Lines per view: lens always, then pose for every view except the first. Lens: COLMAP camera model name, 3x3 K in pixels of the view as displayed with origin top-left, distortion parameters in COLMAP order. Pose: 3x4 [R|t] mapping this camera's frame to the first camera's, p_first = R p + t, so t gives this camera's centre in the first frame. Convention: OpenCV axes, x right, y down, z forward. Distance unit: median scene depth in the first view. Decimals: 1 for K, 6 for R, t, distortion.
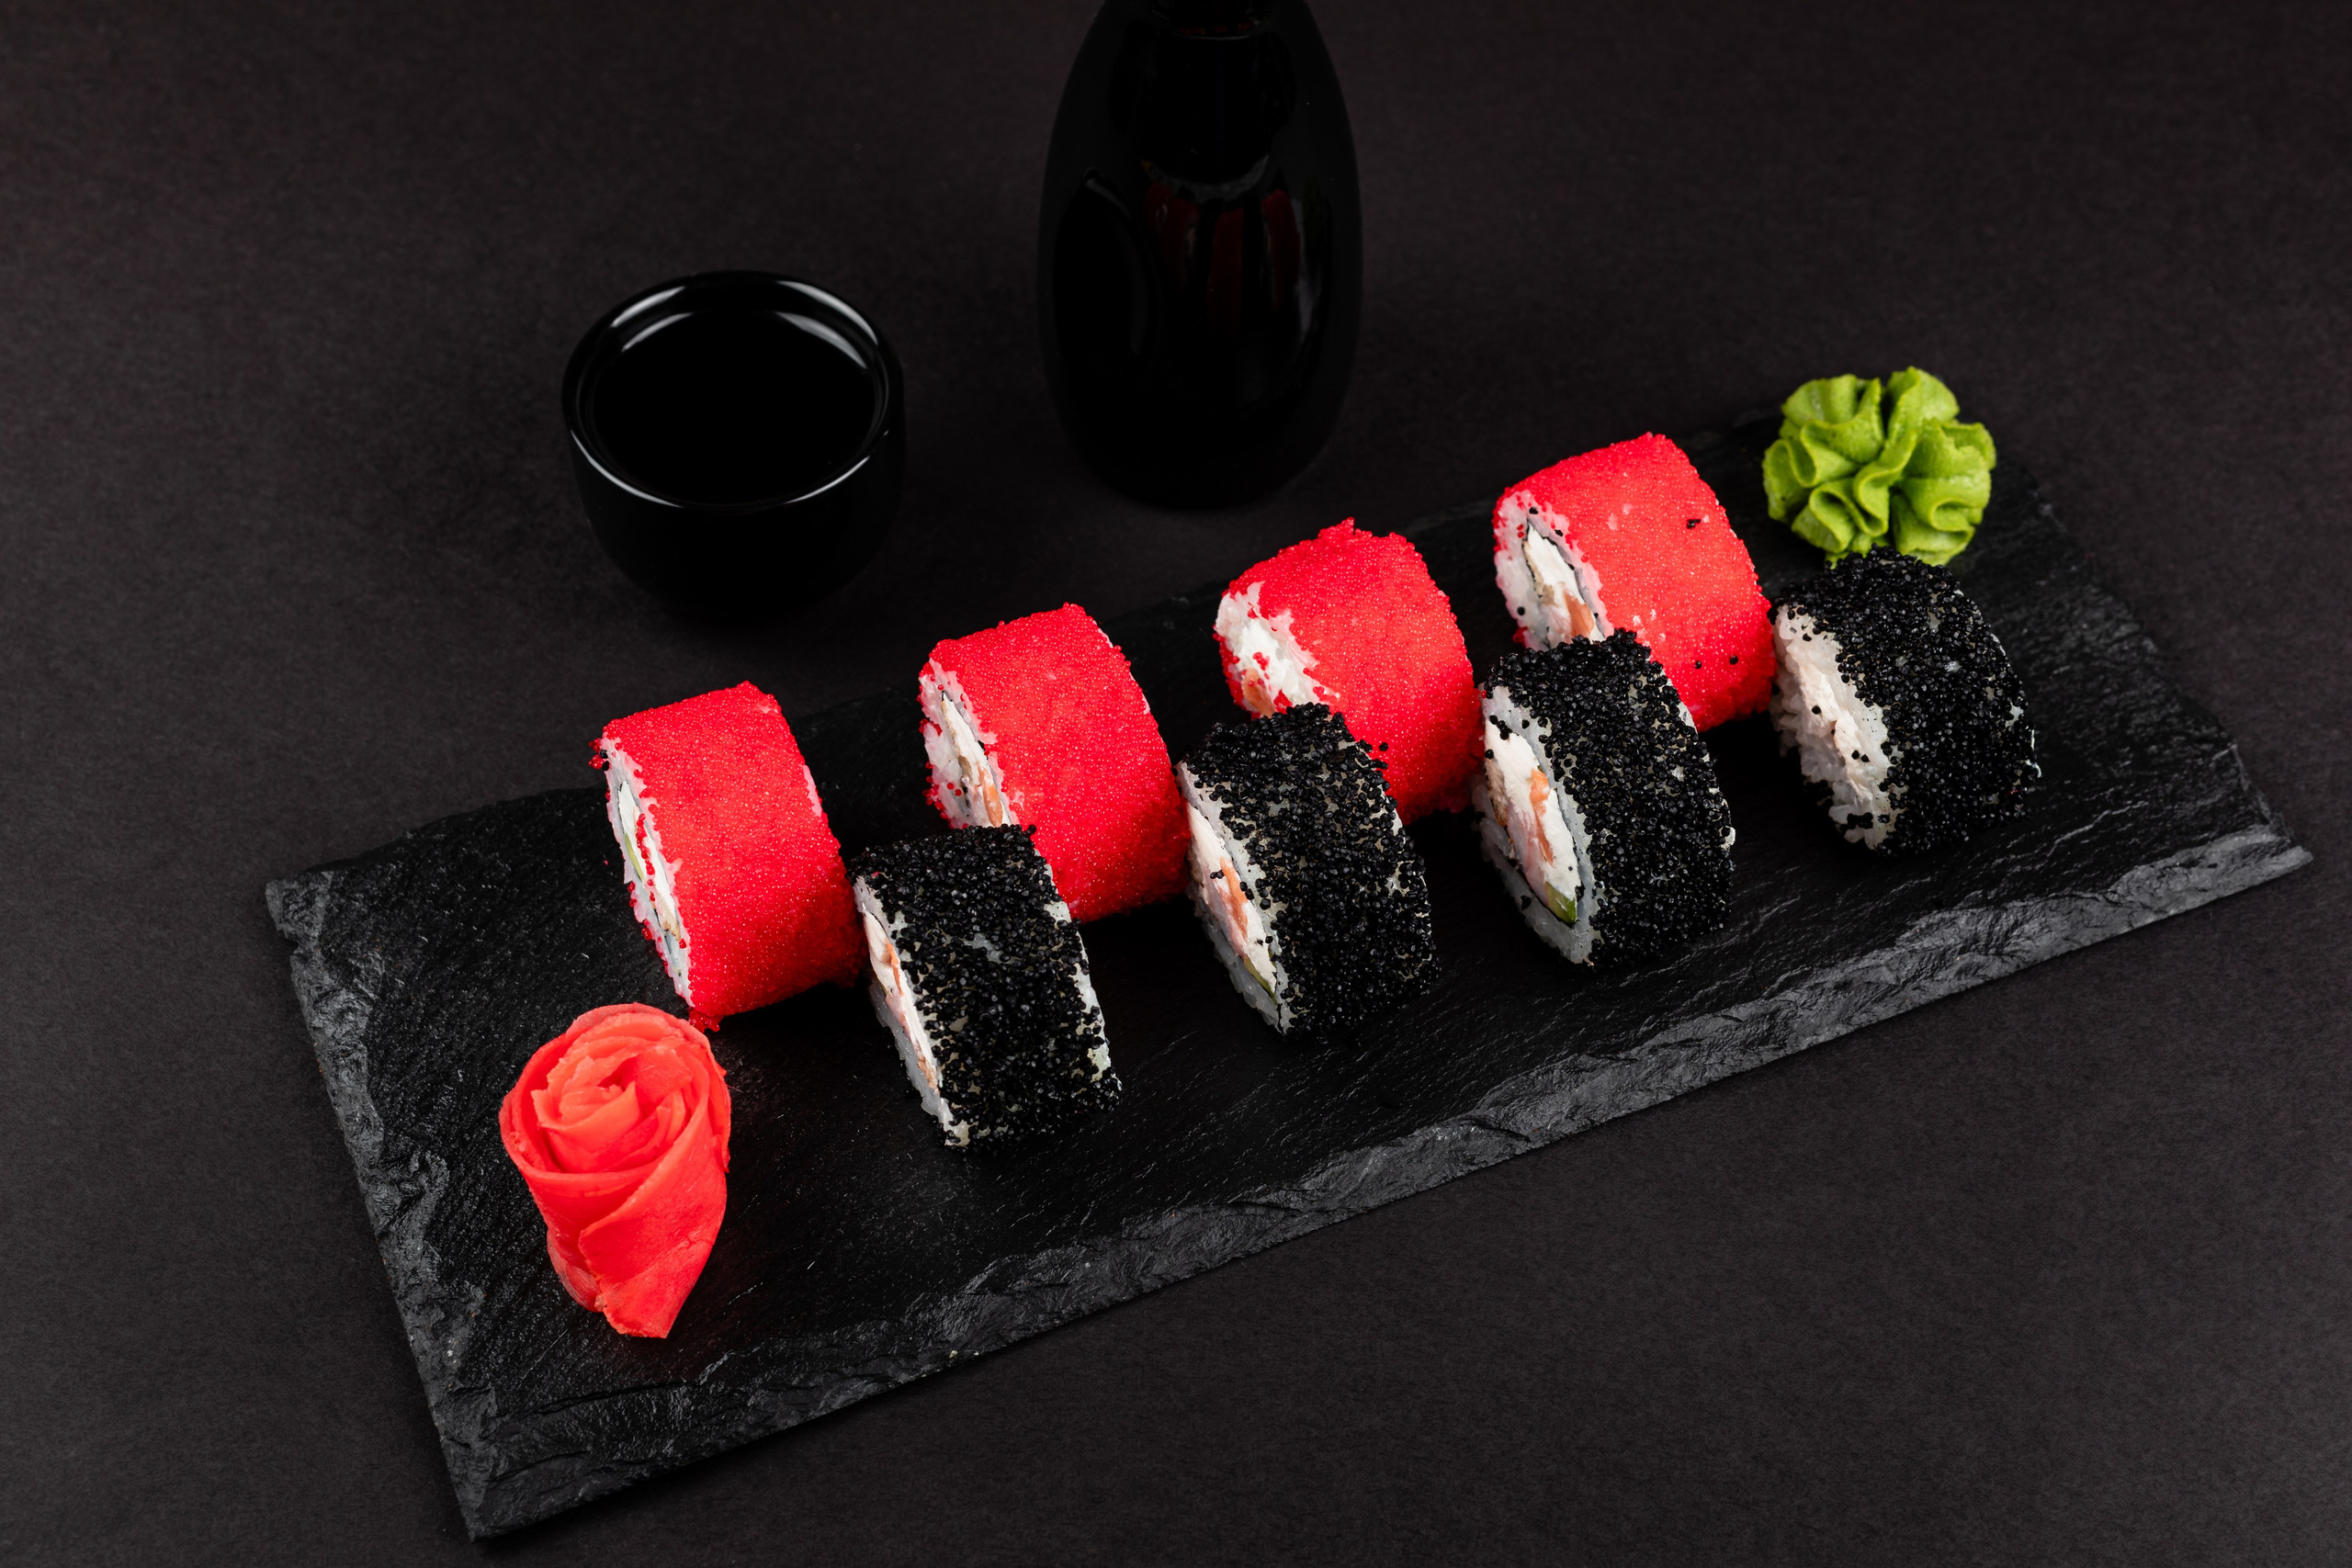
lens RADIAL K [[3512.5, 0, 1214.5], [0, 3512.5, 814.9], [0, 0, 1]] dist [0.143737, 0.009729]
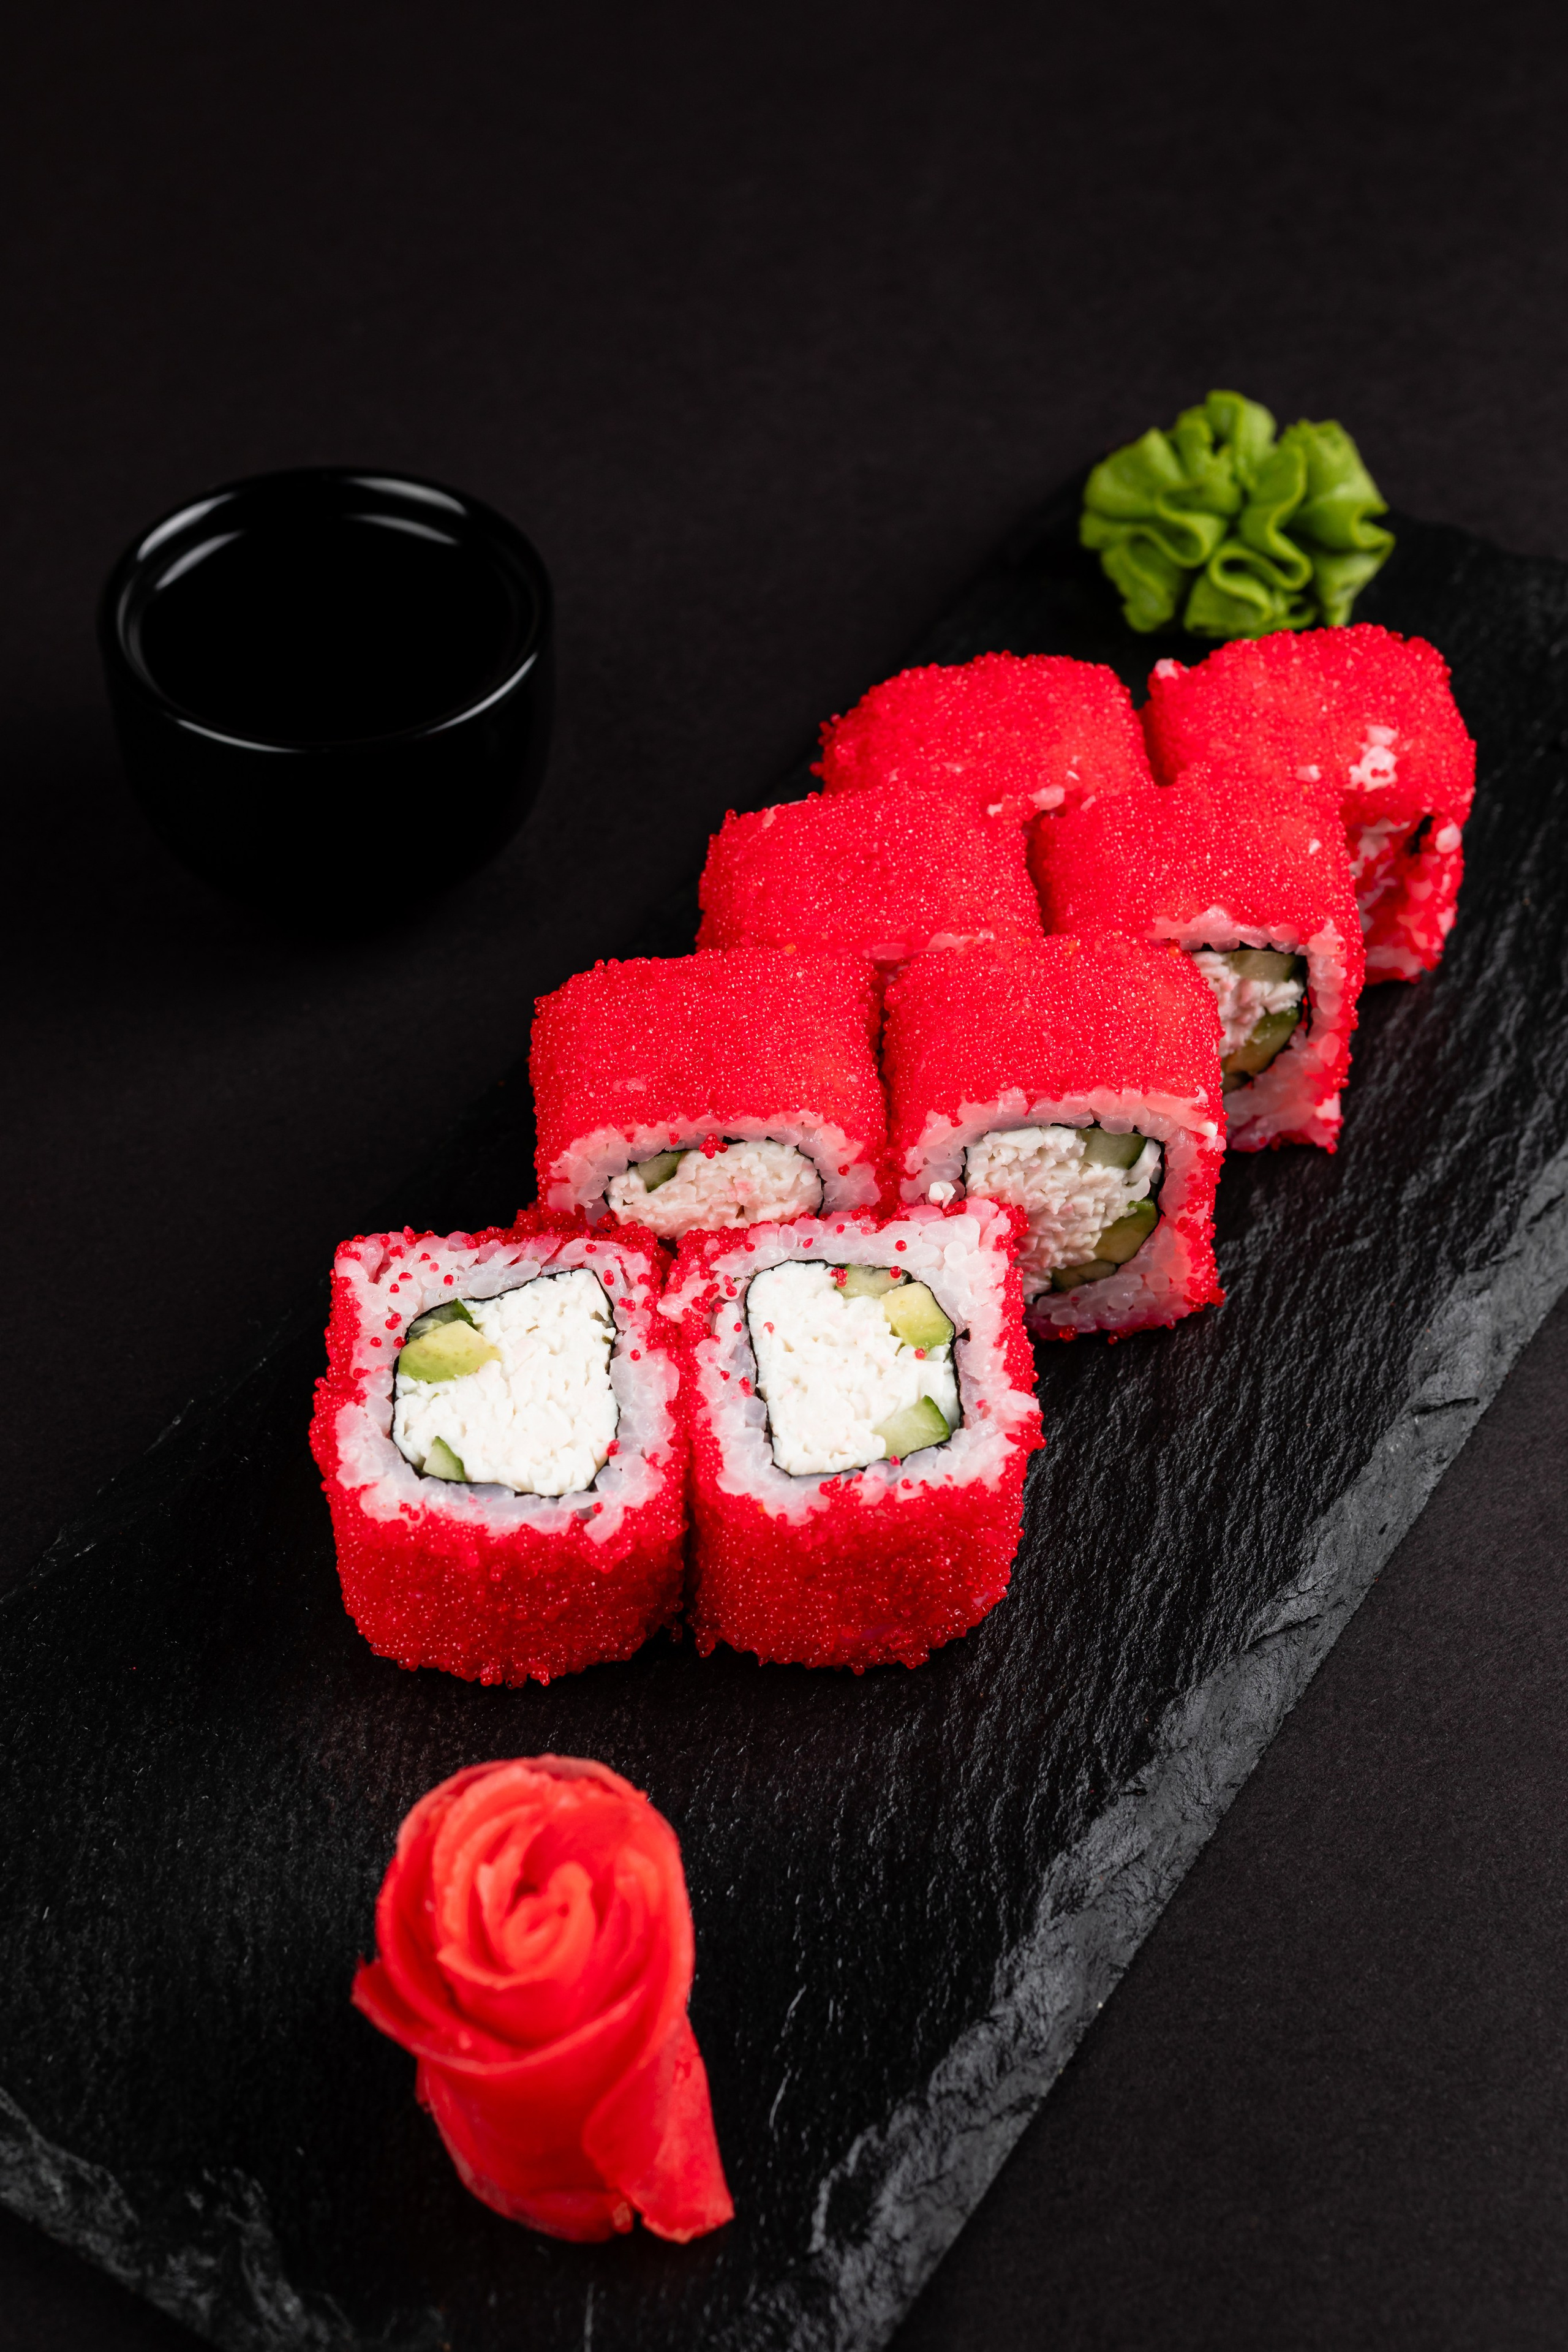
lens RADIAL K [[3716.1, 0, 783.2], [0, 3716.1, 1178.9], [0, 0, 1]] dist [0.148469, 0.058006]
pose [[0.827921, -0.413497, 0.378904, -0.308937], [0.440482, 0.897599, 0.017075, -0.027485], [-0.347164, 0.152763, 0.925279, 0.313244]]
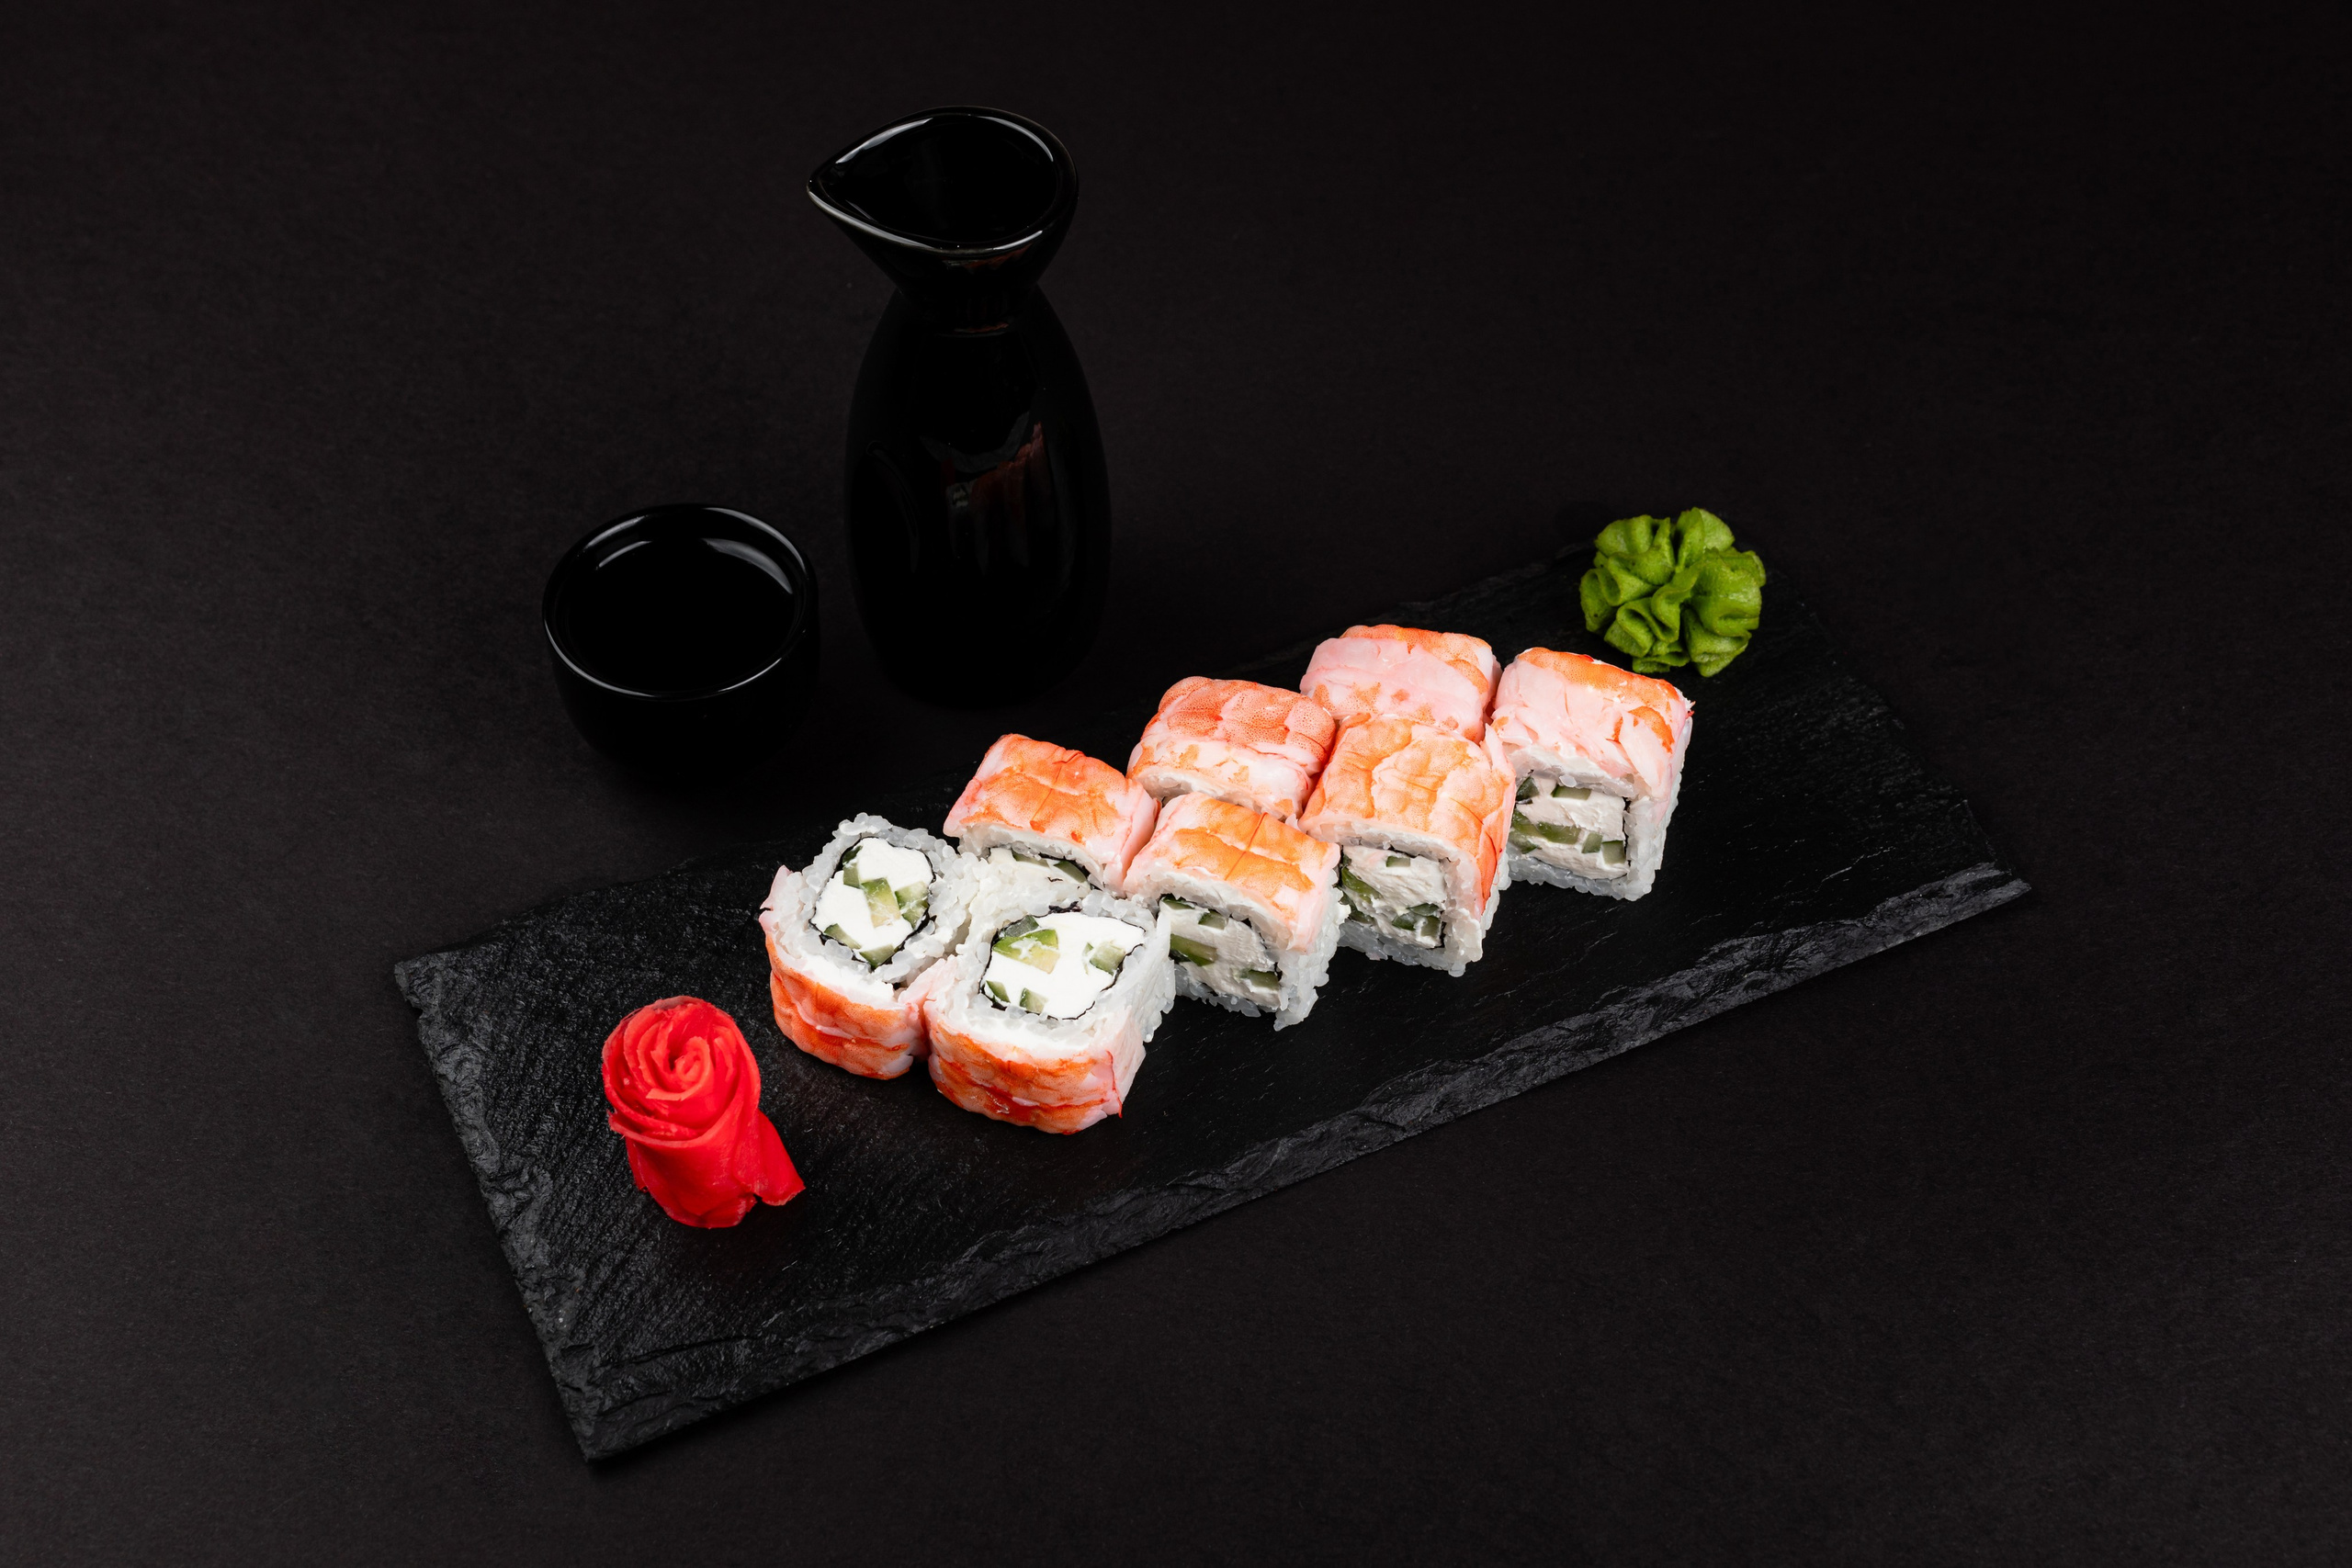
lens RADIAL K [[3489.8, 0, 1085.7], [0, 3489.8, 786.0], [0, 0, 1]] dist [0.143264, 0.030796]
pose [[0.999182, -0.036508, -0.017373, 0.001806], [0.035590, 0.998090, -0.050504, 0.028749], [0.019184, 0.049844, 0.998573, -0.251271]]
